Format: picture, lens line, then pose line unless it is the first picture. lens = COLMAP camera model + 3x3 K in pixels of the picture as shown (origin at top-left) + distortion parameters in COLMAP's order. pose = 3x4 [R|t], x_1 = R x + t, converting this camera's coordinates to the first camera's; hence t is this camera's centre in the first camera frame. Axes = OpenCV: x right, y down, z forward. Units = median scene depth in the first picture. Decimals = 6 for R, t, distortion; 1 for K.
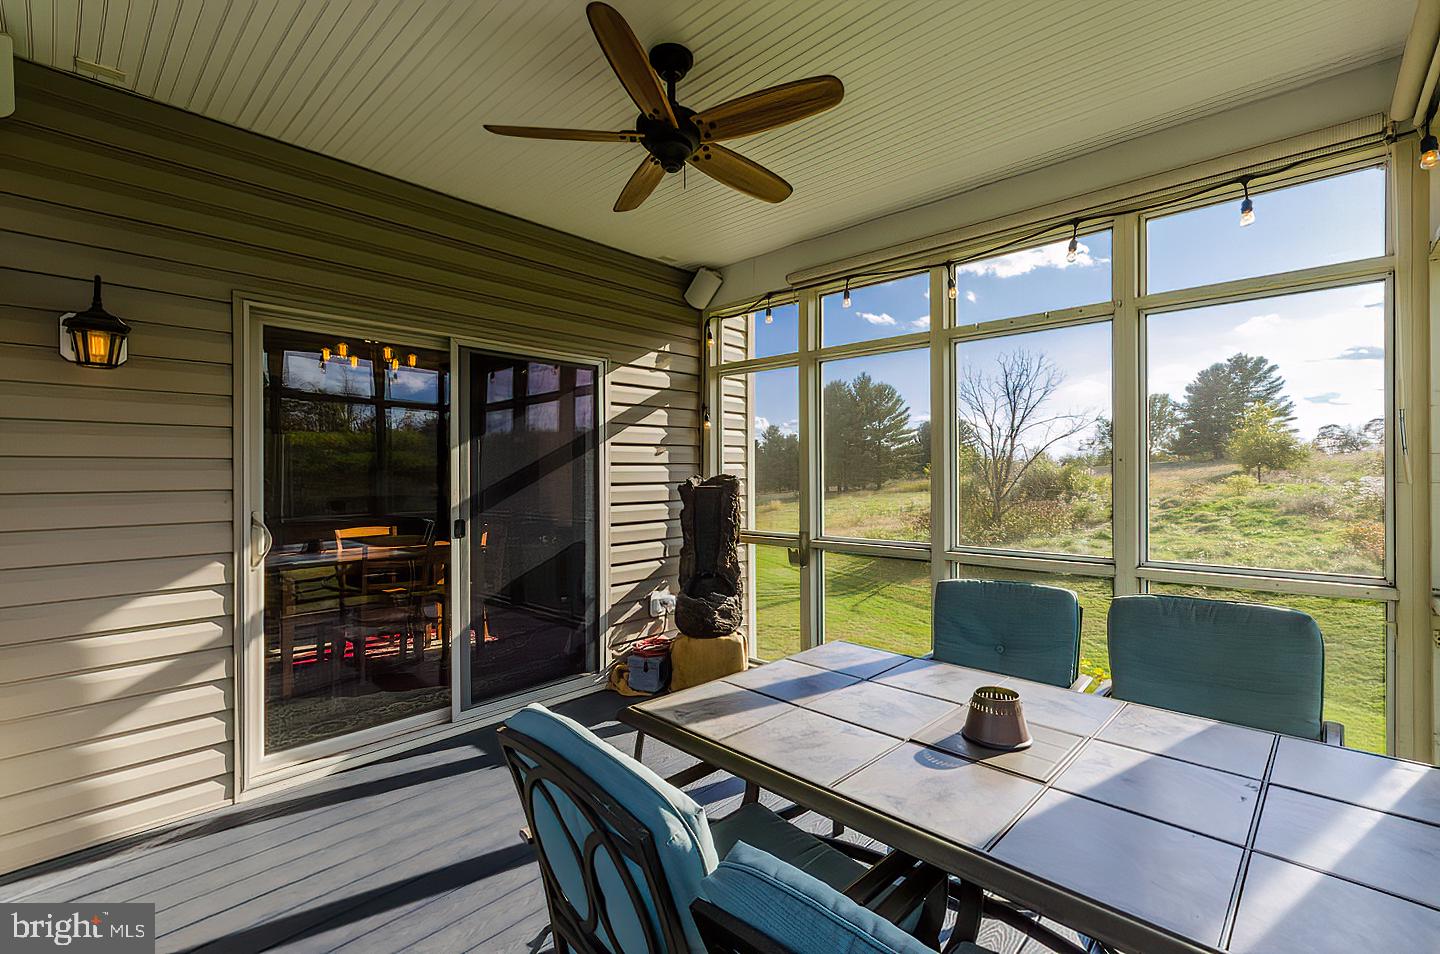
lens RADIAL K [[638.9, 0, 722.8], [0, 638.9, 471.7], [0, 0, 1]] dist [0.000803, -0.000043]
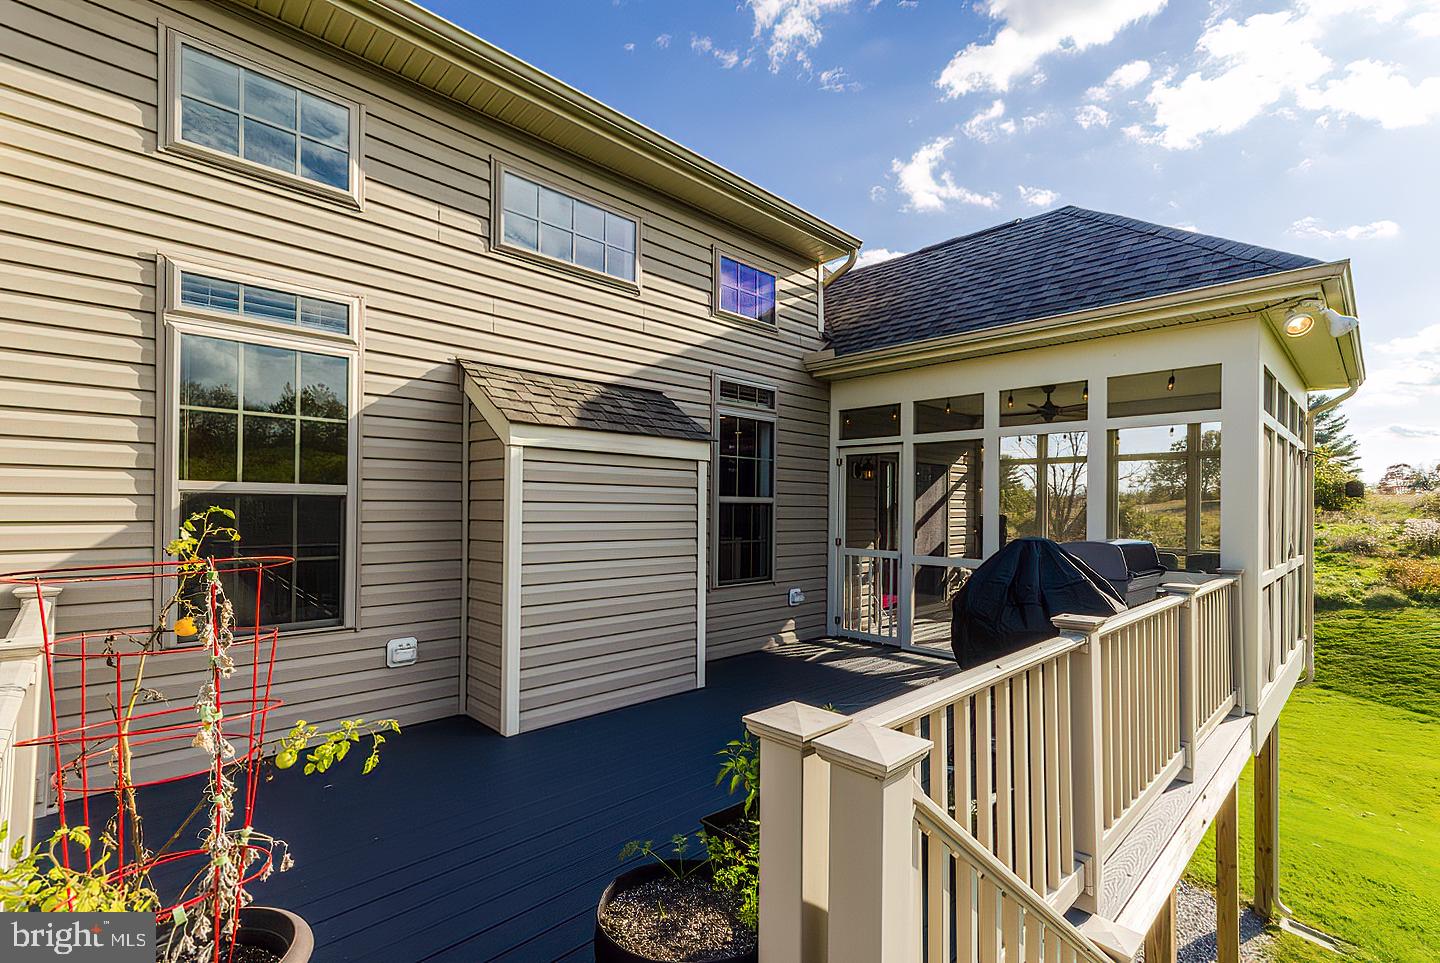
lens RADIAL K [[635.6, 0, 723.8], [0, 635.6, 502.4], [0, 0, 1]] dist [0.000175, 0.000045]
pose [[0.998210, 0.014880, -0.057921, -0.827862], [-0.014925, 0.999889, -0.000352, -0.020509], [0.057909, 0.001216, 0.998321, -1.244592]]
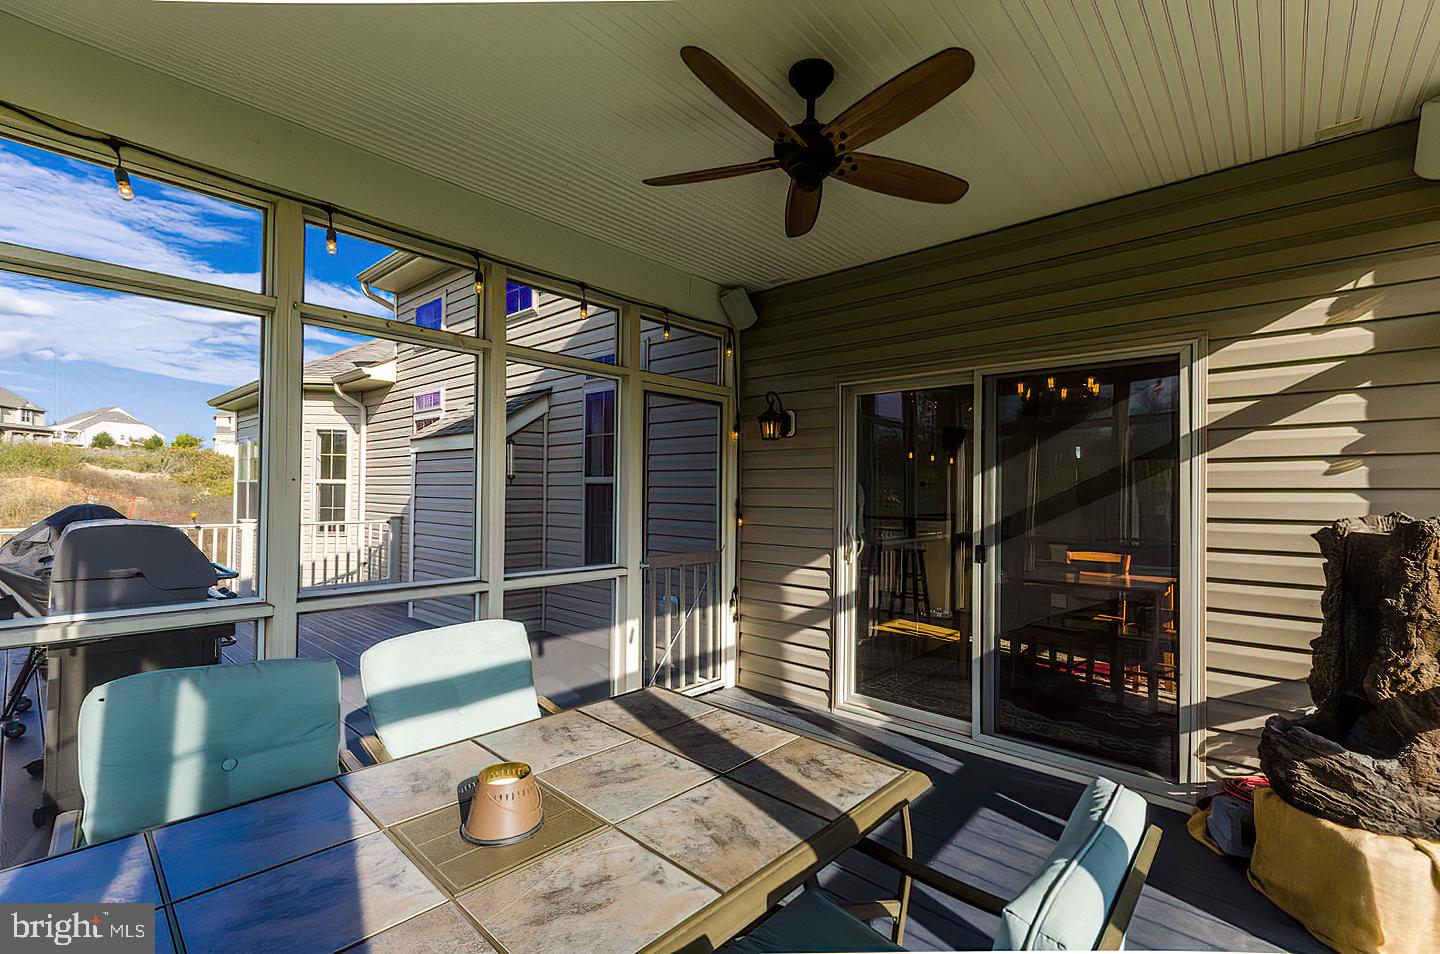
lens RADIAL K [[621.8, 0, 746.7], [0, 621.8, 485.8], [0, 0, 1]] dist [-0.001305, -0.000378]
pose [[0.033699, -0.006984, -0.999408, 0.466505], [-0.006903, 0.999950, -0.007221, -0.008338], [0.999408, 0.007142, 0.033649, 0.479822]]
